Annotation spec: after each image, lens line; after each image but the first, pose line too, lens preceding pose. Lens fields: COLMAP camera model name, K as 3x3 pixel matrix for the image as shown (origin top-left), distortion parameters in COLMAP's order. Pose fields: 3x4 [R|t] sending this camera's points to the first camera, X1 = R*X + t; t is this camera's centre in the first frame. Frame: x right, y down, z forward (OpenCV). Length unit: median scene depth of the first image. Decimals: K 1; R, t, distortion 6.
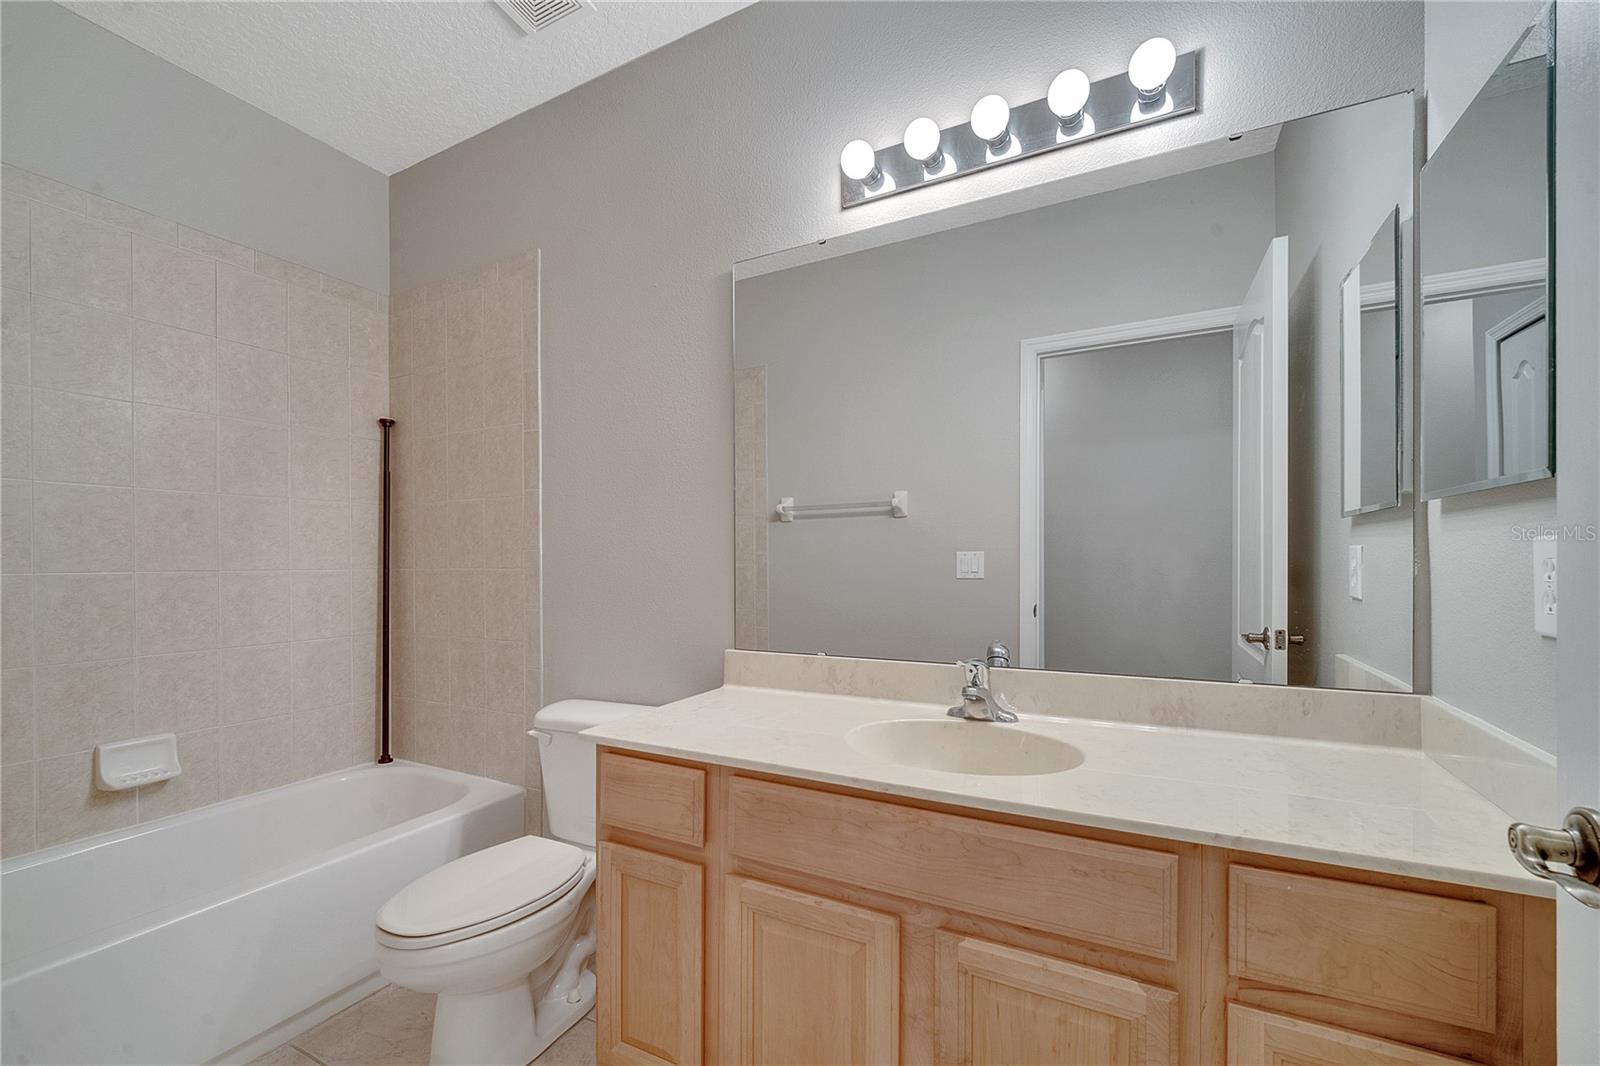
lens RADIAL K [[667.5, 0, 789.6], [0, 667.5, 563.0], [0, 0, 1]] dist [-0.002253, -0.000264]
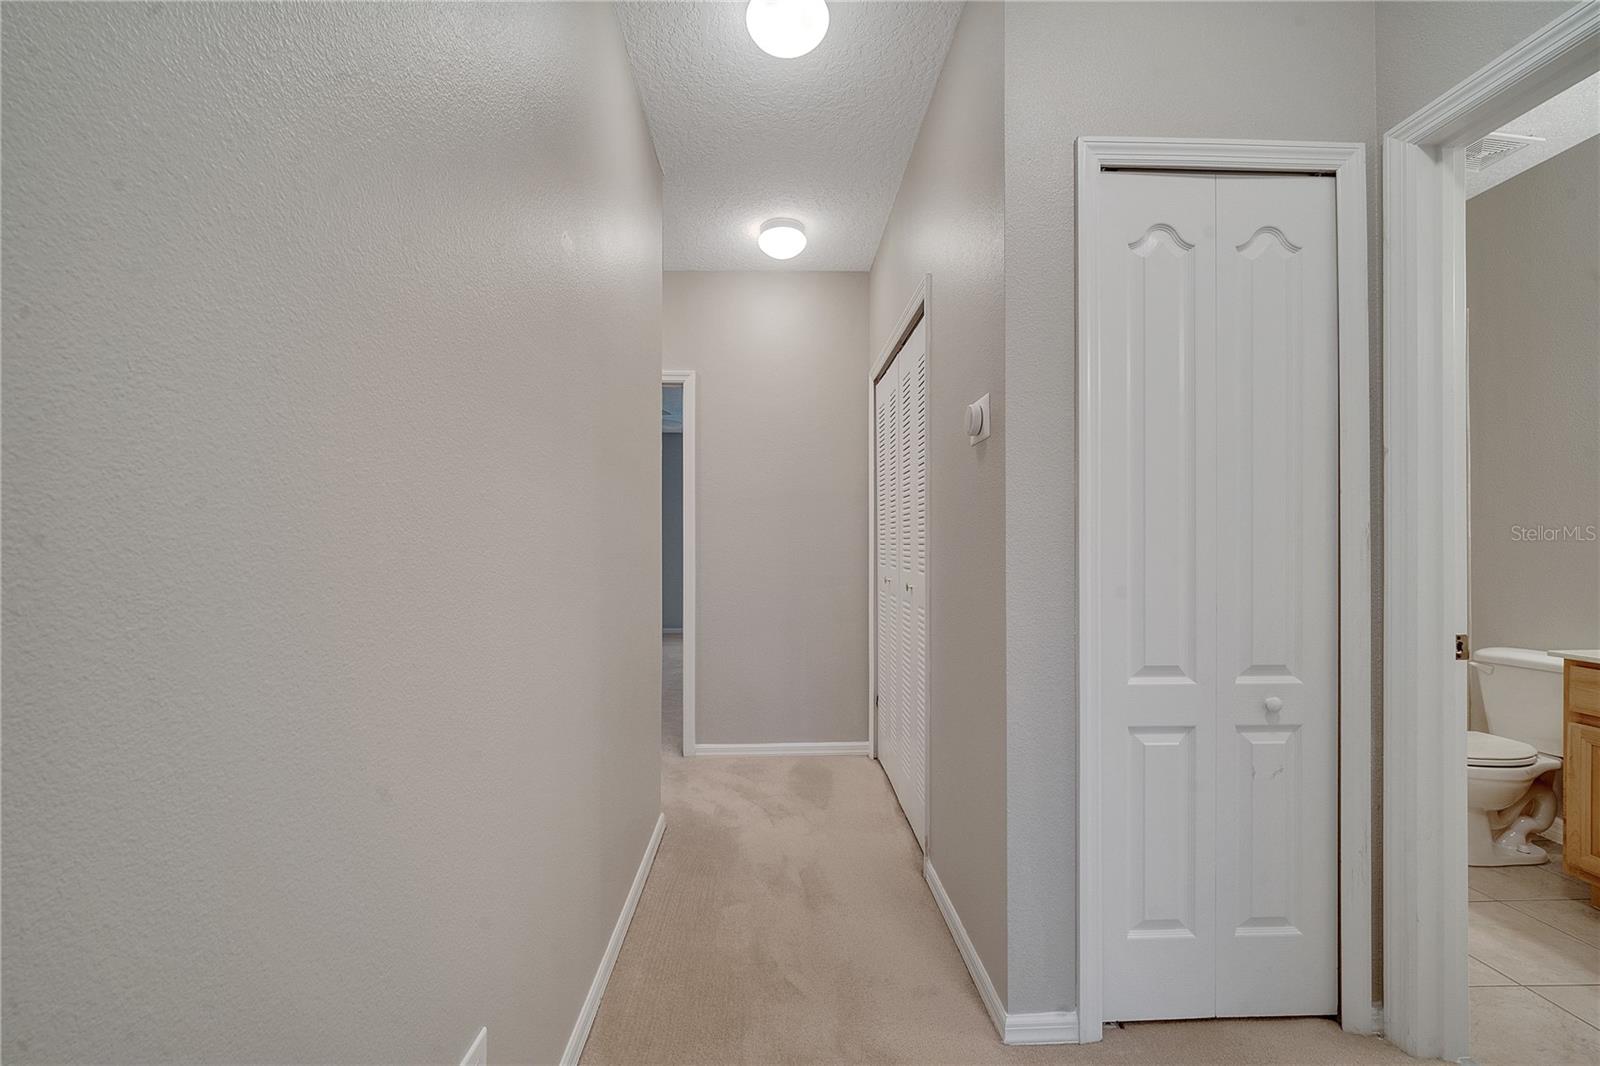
lens RADIAL K [[635.5, 0, 798.7], [0, 635.5, 541.9], [0, 0, 1]] dist [-0.000414, 0.000056]
pose [[0.490072, -0.001481, -0.871681, 0.140303], [-0.001890, 0.999994, -0.002761, 0.000252], [0.871680, 0.003000, 0.490066, -1.407972]]
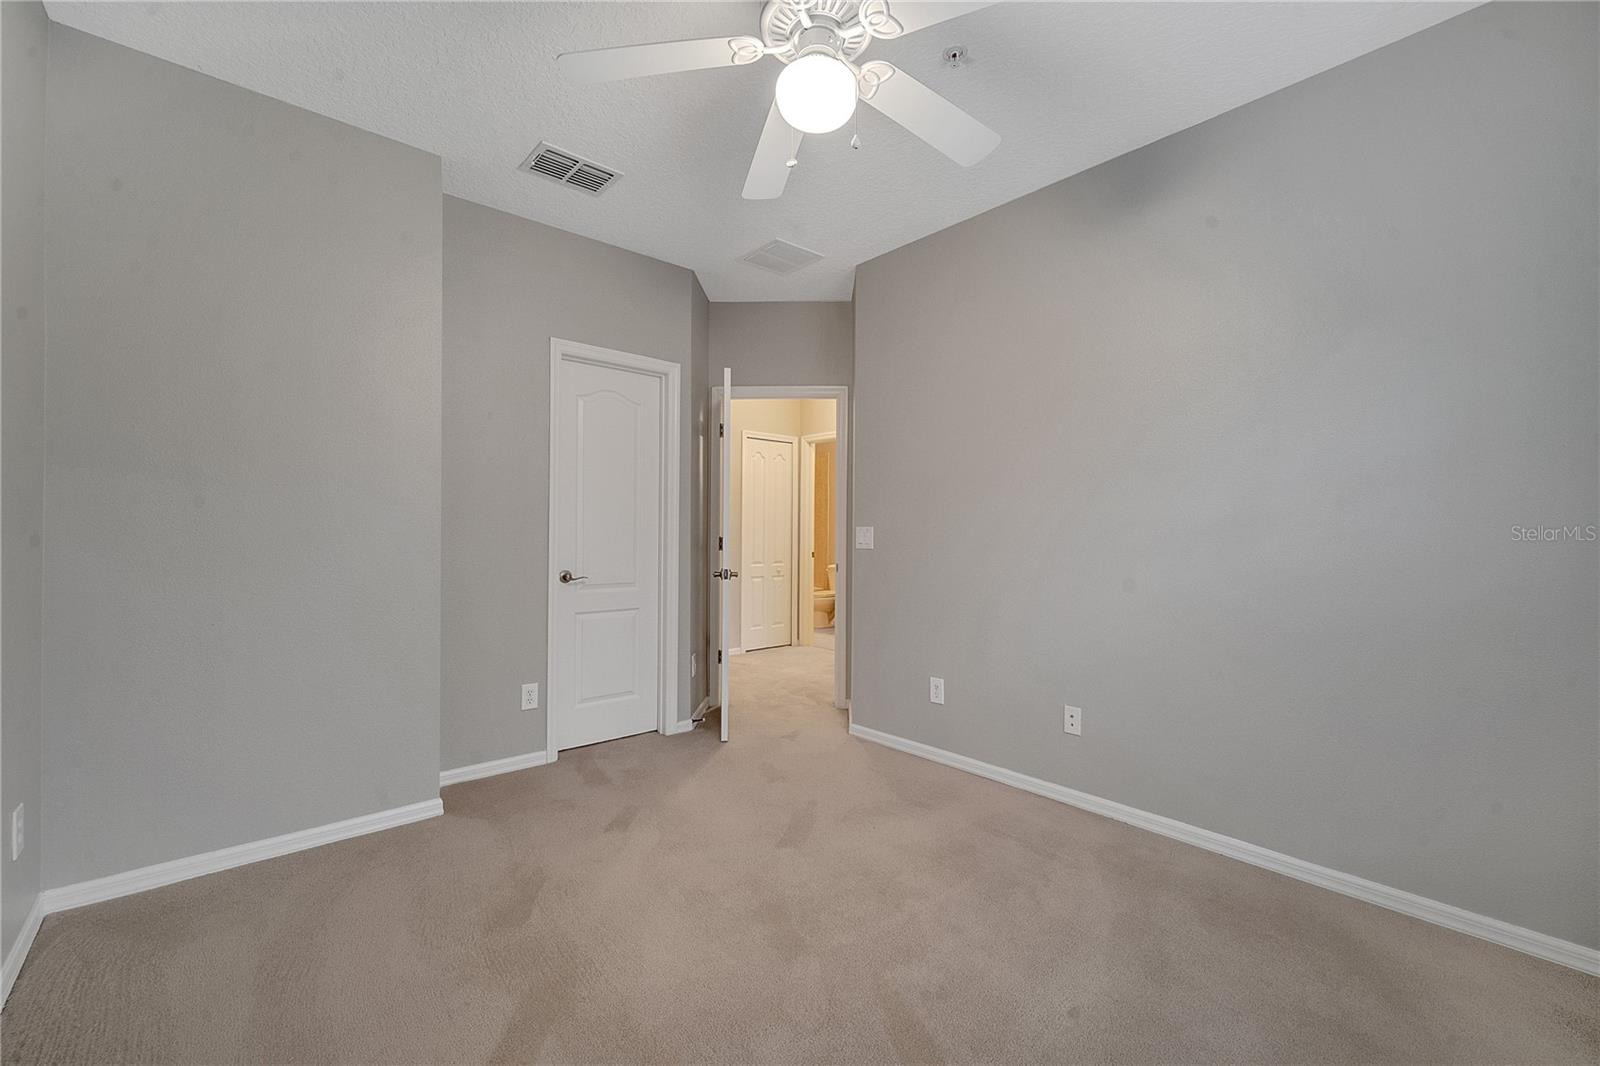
lens RADIAL K [[649.3, 0, 795.5], [0, 649.3, 543.2], [0, 0, 1]] dist [-0.004544, -0.000071]
pose [[0.933169, 0.018063, -0.358983, 1.494902], [-0.010246, 0.999667, 0.023666, -0.026464], [0.359291, -0.018407, 0.933044, -4.789187]]
